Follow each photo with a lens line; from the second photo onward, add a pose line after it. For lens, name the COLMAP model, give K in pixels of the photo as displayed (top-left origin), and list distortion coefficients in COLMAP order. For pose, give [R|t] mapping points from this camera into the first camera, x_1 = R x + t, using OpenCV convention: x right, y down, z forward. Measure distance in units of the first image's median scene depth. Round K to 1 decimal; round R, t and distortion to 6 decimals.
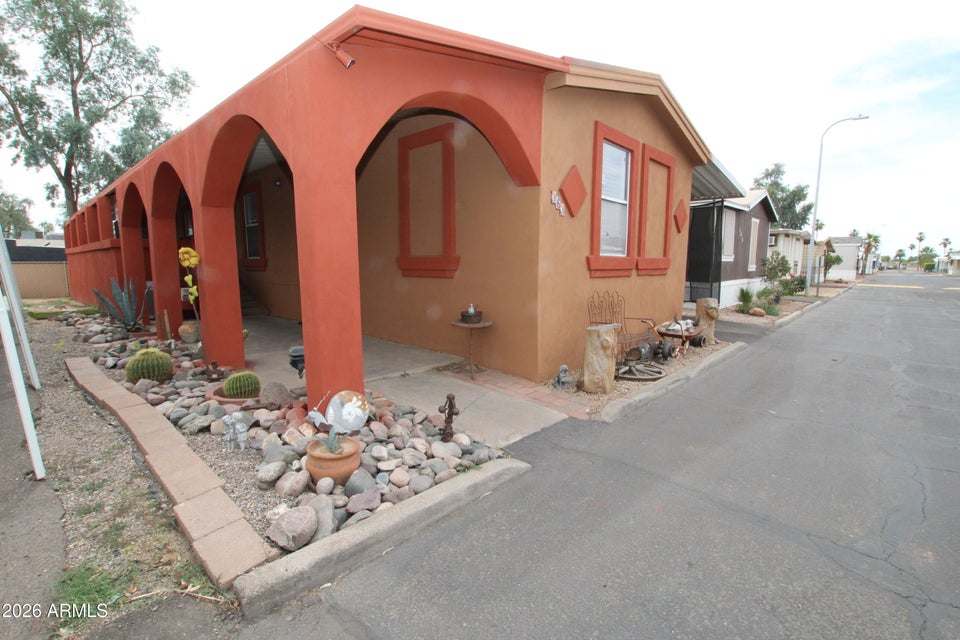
lens RADIAL K [[445.6, 0, 482.7], [0, 445.6, 325.9], [0, 0, 1]] dist [-0.040891, 0.007947]
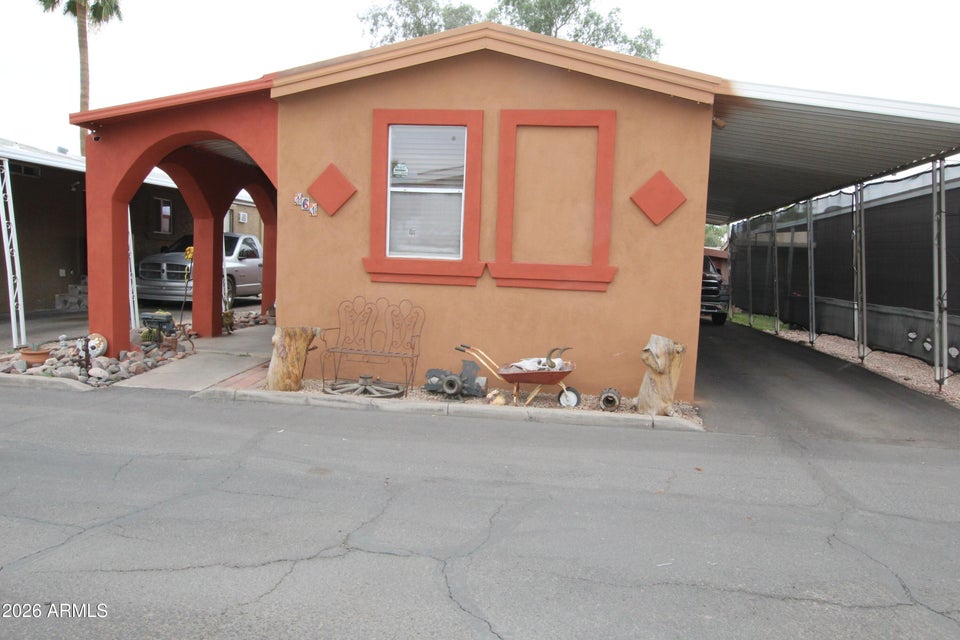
lens RADIAL K [[724.6, 0, 480.0], [0, 724.6, 320.0], [0, 0, 1]] dist [-0.001869, 0.002472]
pose [[0.576986, 0.079406, -0.812885, 1.551562], [-0.150299, 0.988589, -0.010113, -0.050435], [0.802806, 0.128011, 0.582336, 0.342899]]
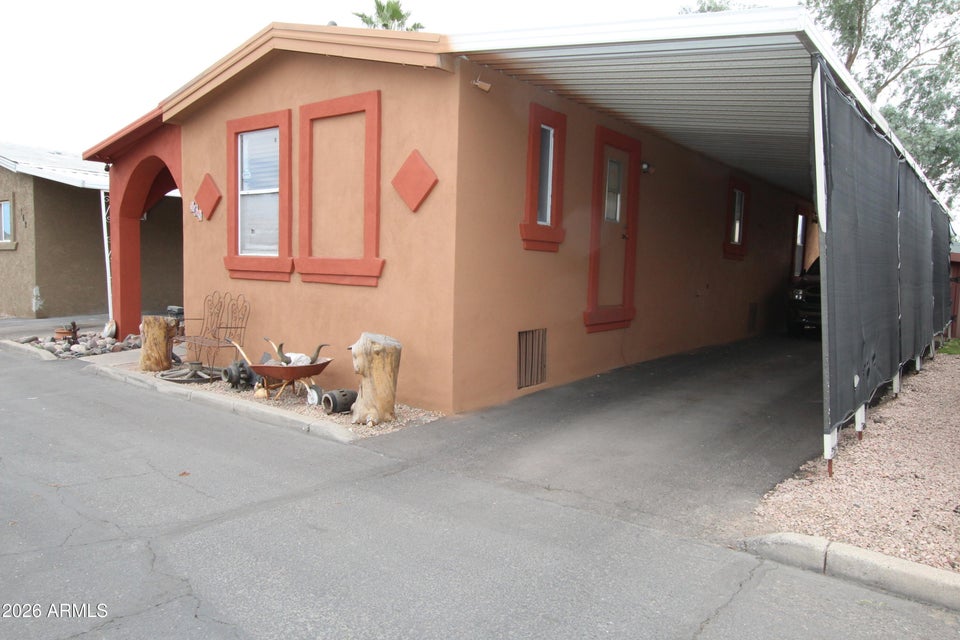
lens RADIAL K [[676.5, 0, 480.0], [0, 676.5, 320.0], [0, 0, 1]] dist [0.000952, 0.002563]
pose [[0.084416, 0.070926, -0.993903, 1.771155], [-0.171284, 0.983649, 0.055646, -0.194469], [0.981599, 0.165543, 0.095184, 1.413780]]
